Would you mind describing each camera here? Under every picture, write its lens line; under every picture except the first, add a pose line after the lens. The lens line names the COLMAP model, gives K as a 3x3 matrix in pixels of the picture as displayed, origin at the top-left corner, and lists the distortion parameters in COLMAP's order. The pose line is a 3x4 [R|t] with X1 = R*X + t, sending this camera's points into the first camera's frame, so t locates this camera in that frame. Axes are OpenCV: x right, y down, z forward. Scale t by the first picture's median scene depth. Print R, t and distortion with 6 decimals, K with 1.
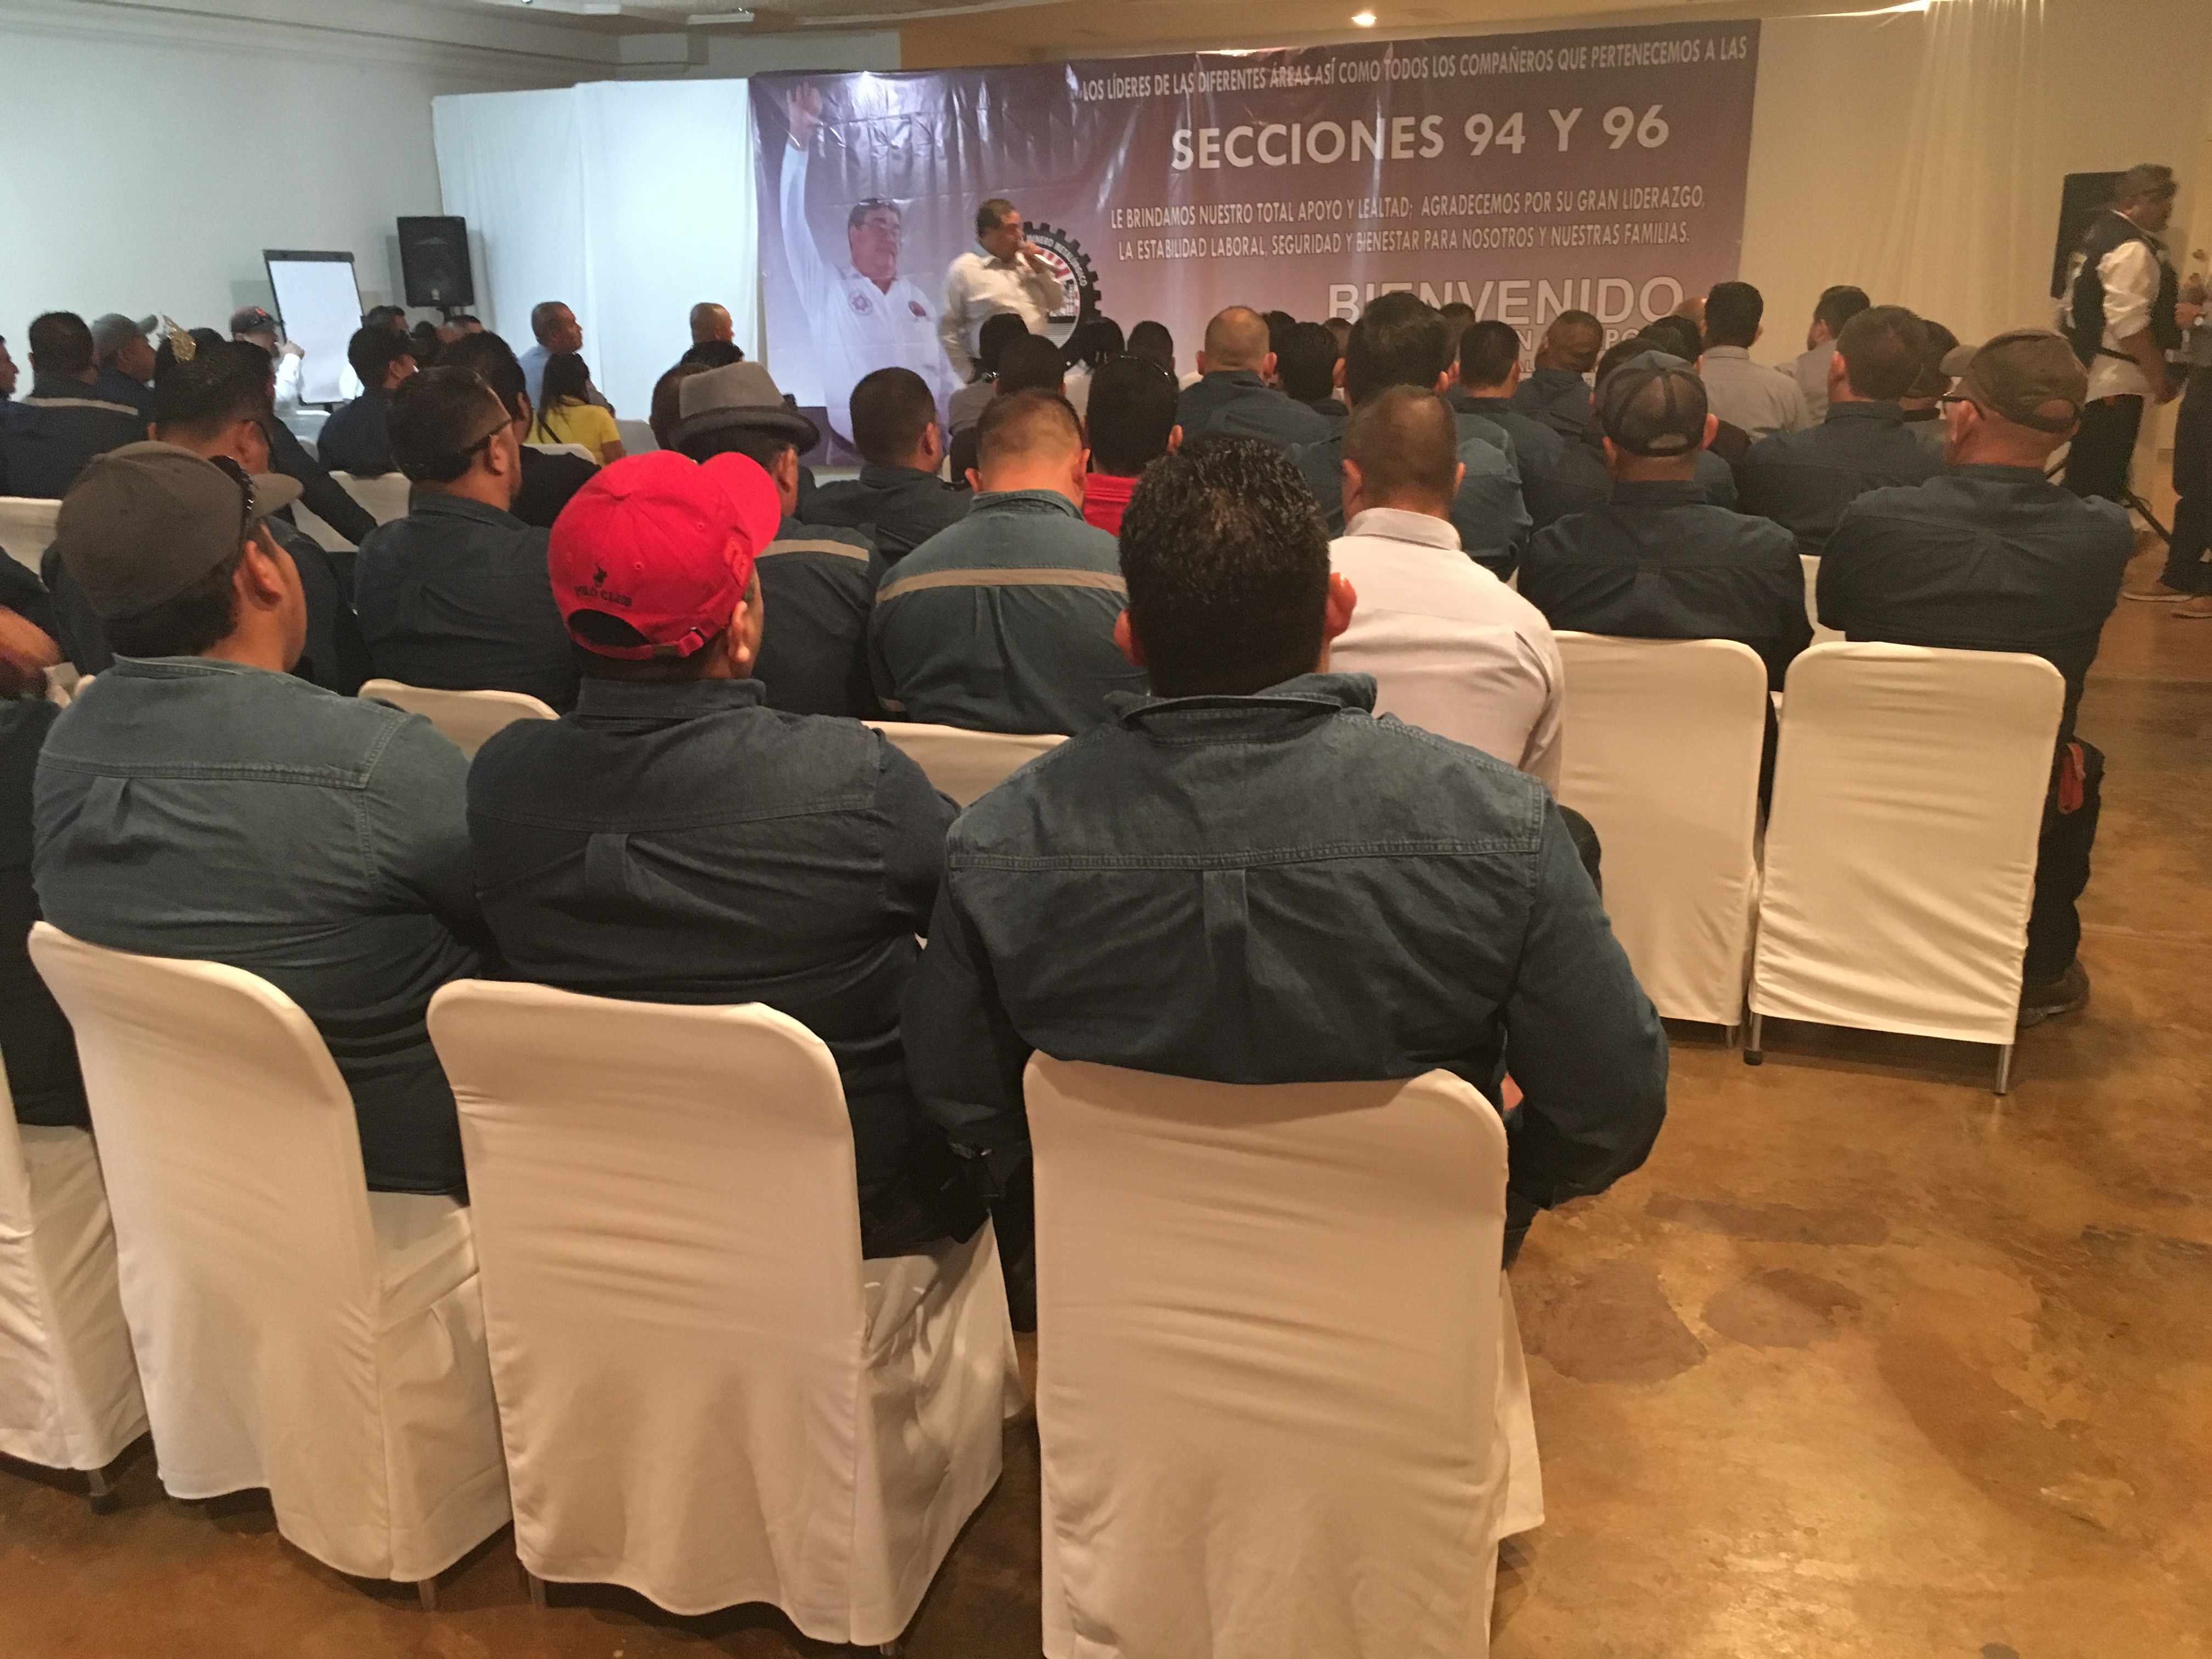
lens RADIAL K [[1874.1, 0, 1106.0], [0, 1874.1, 829.5], [0, 0, 1]] dist [0.091288, -0.116039]
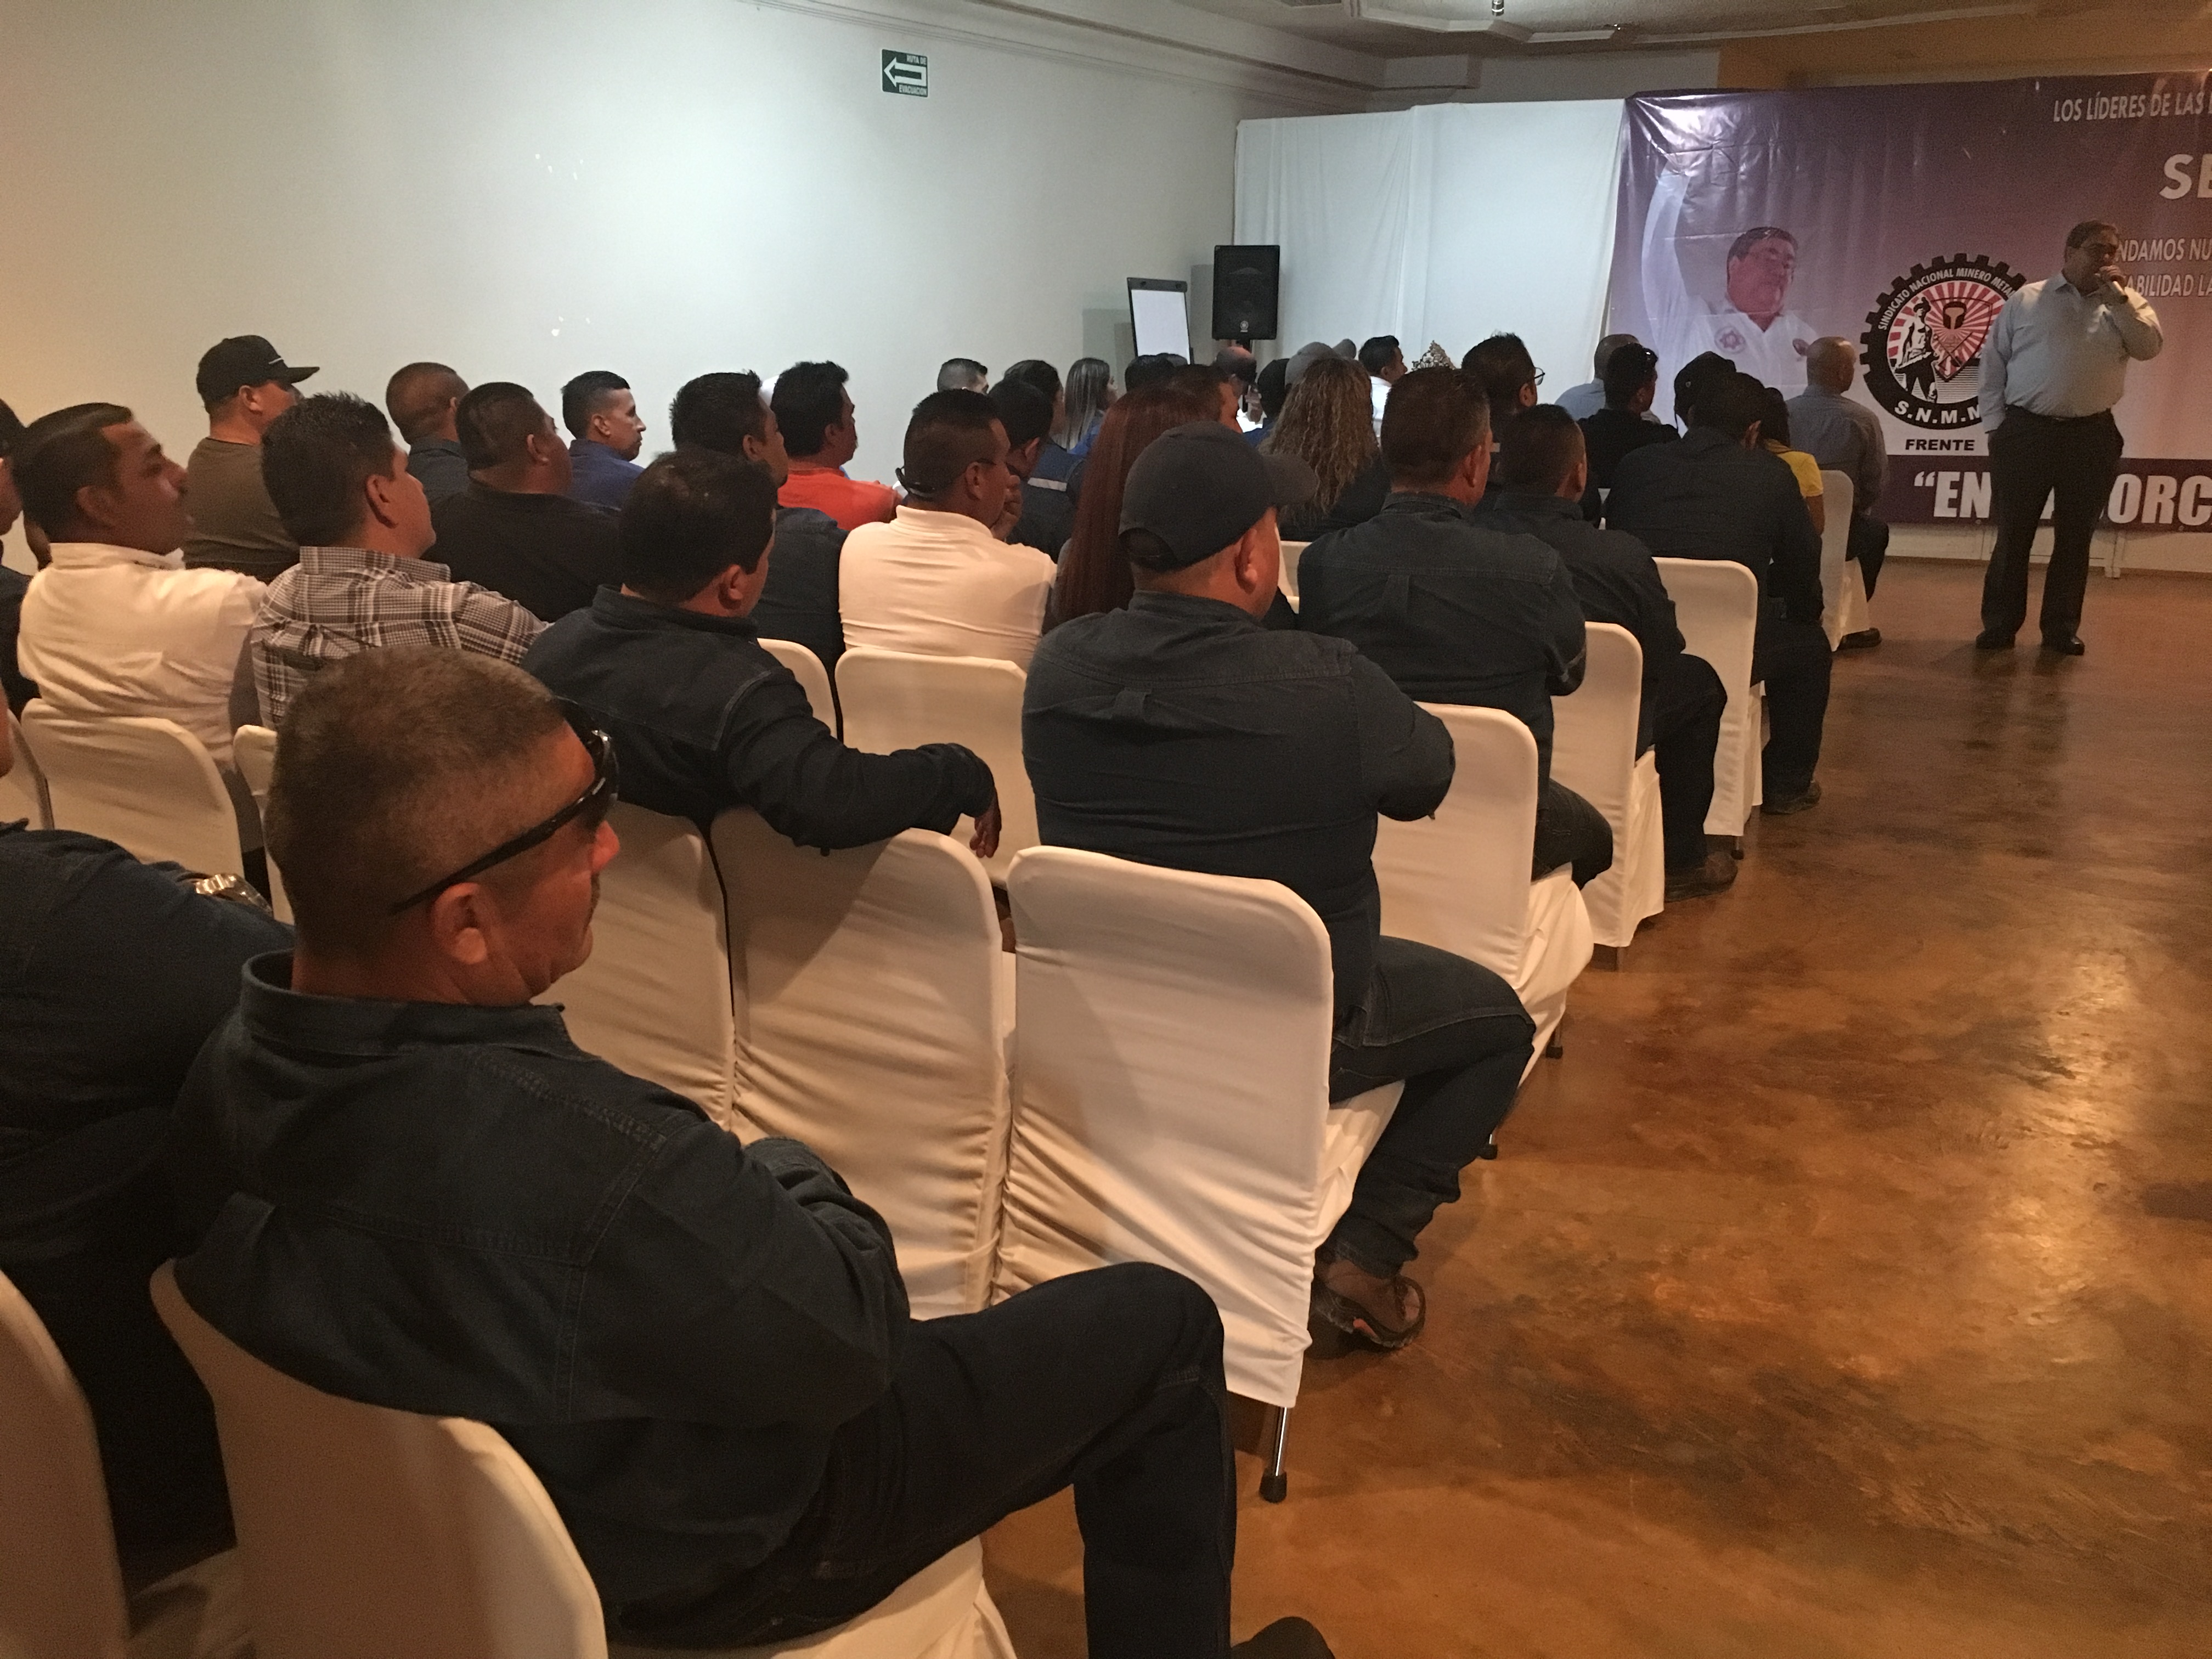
lens RADIAL K [[1874.1, 0, 1106.0], [0, 1874.1, 829.5], [0, 0, 1]] dist [0.091288, -0.116039]
pose [[0.992058, 0.055666, -0.112788, -0.344231], [-0.058281, 0.998100, -0.020015, -0.007253], [0.111460, 0.026429, 0.993417, 0.066282]]
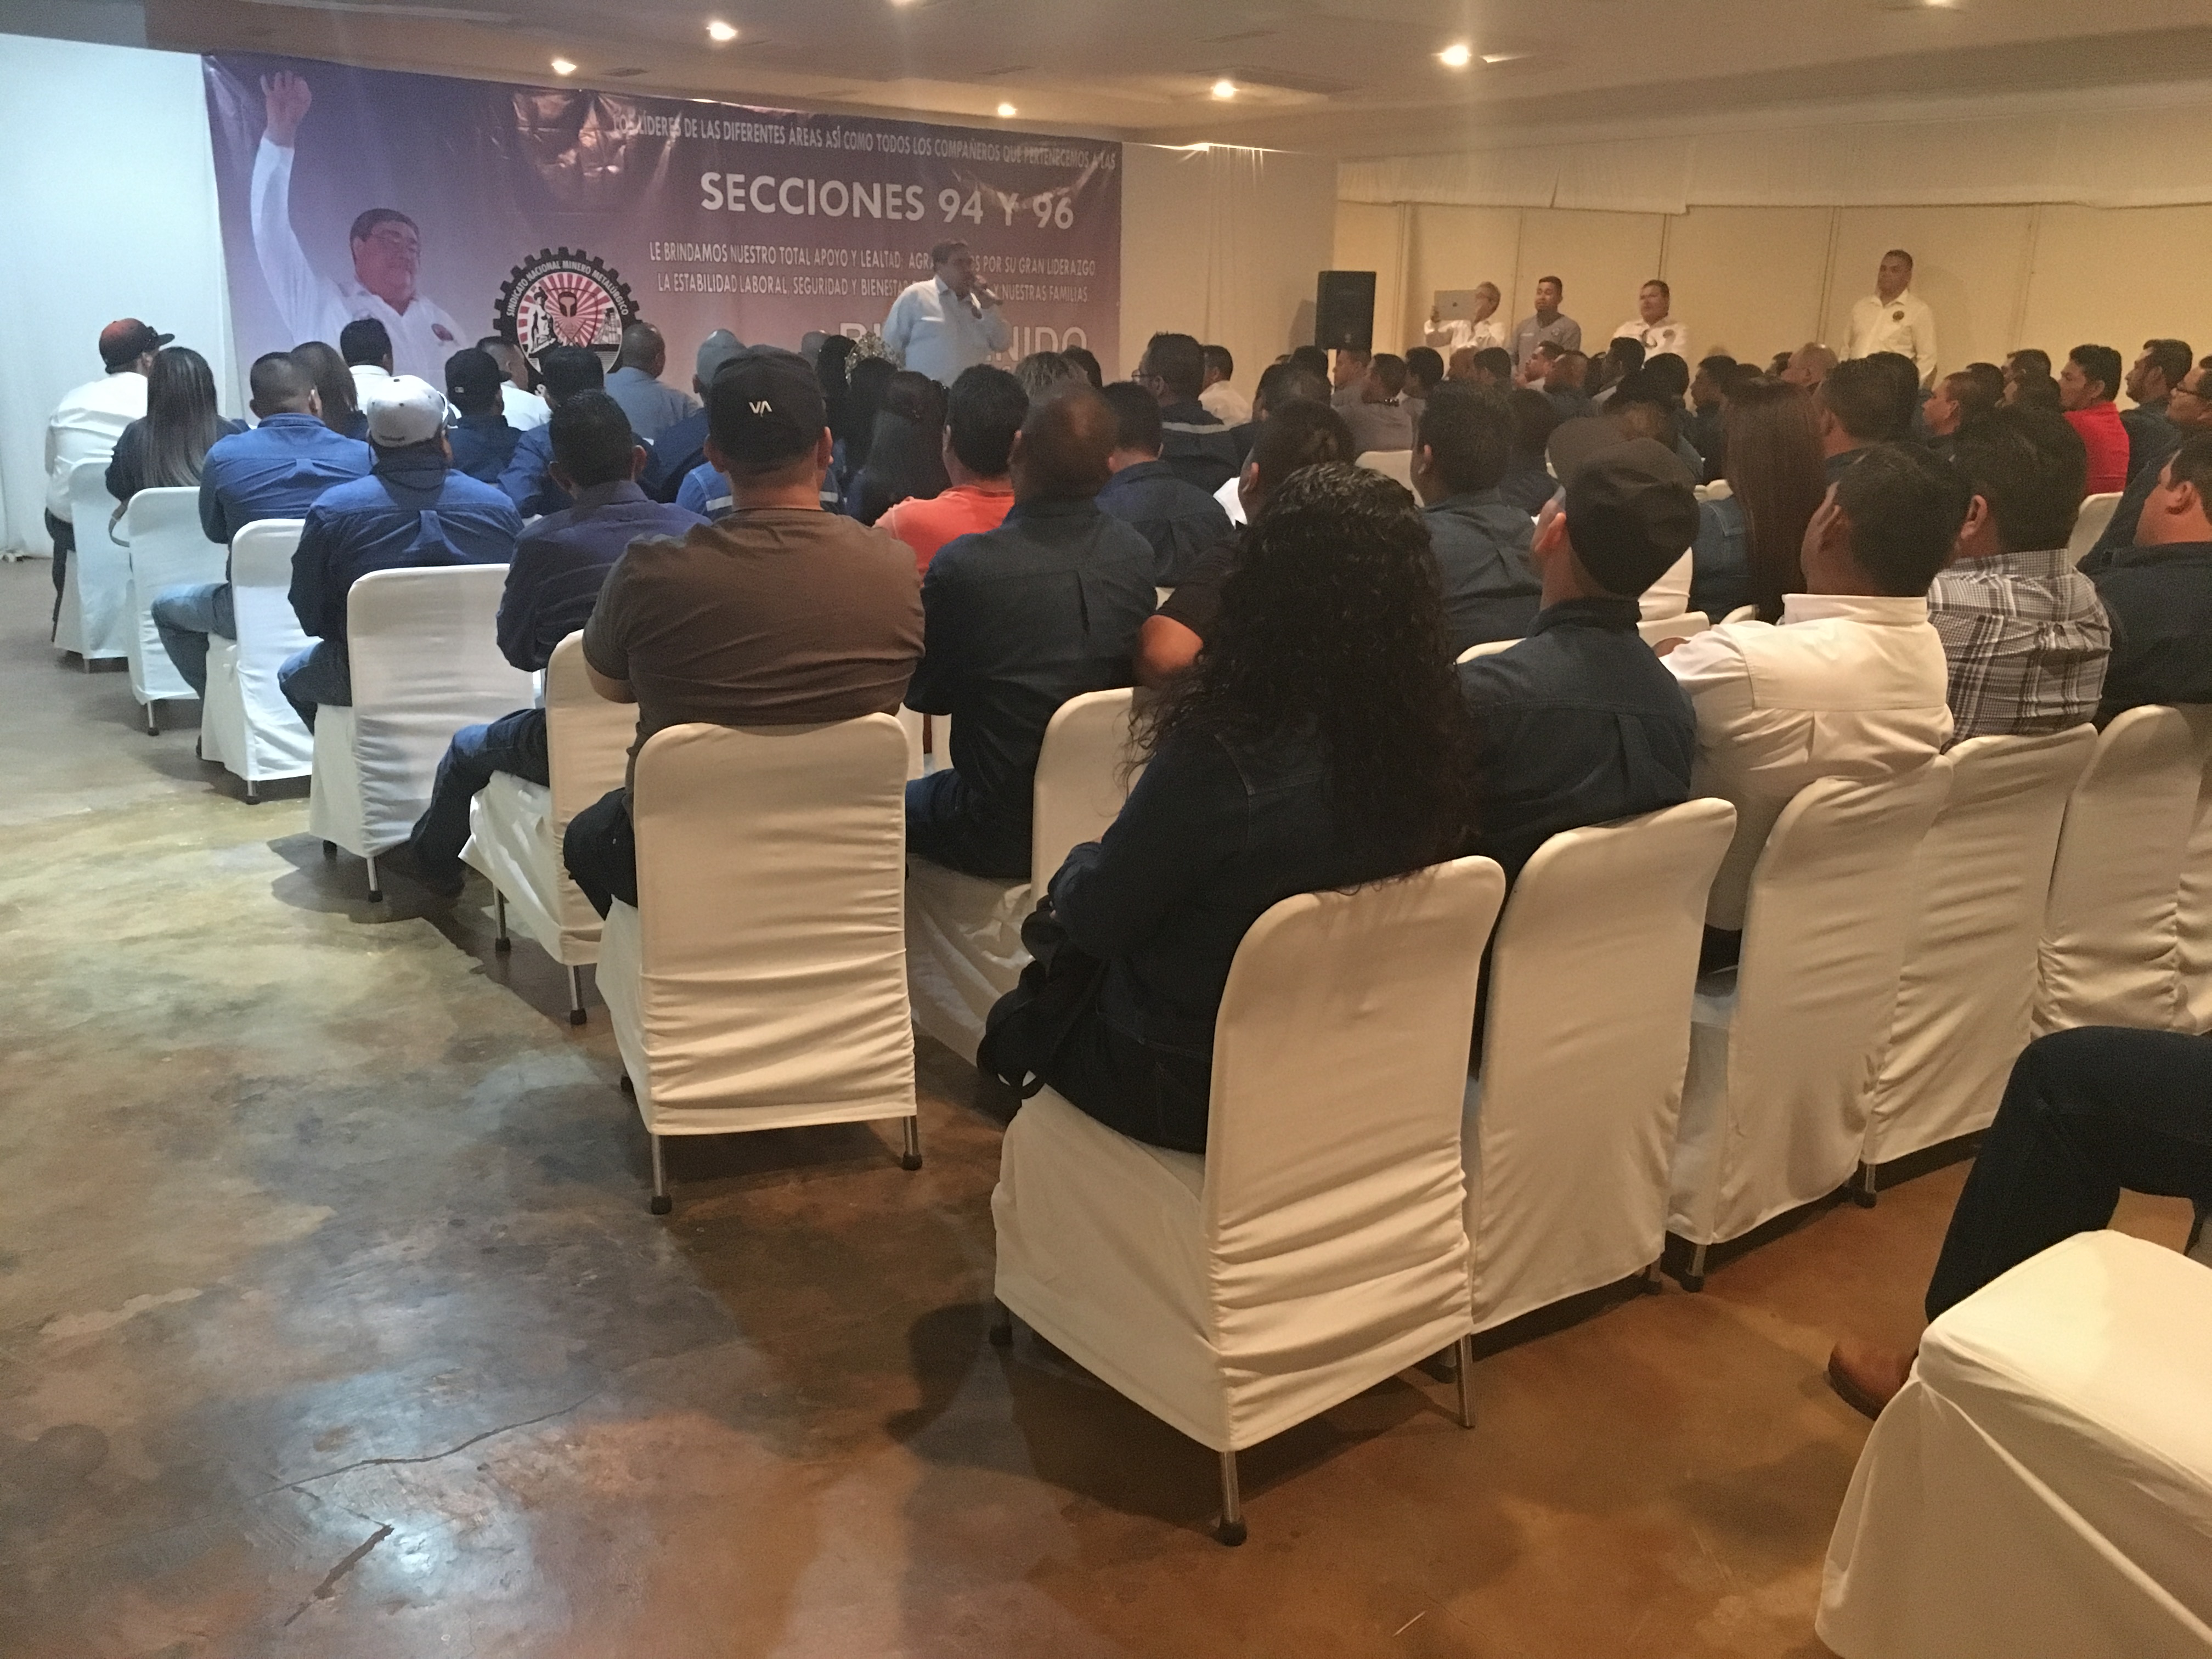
lens RADIAL K [[1874.1, 0, 1106.0], [0, 1874.1, 829.5], [0, 0, 1]] dist [0.091288, -0.116039]
pose [[0.538201, -0.193087, 0.820401, -0.792777], [0.211329, 0.973224, 0.090419, -0.061277], [-0.815892, 0.124711, 0.564595, 0.268596]]
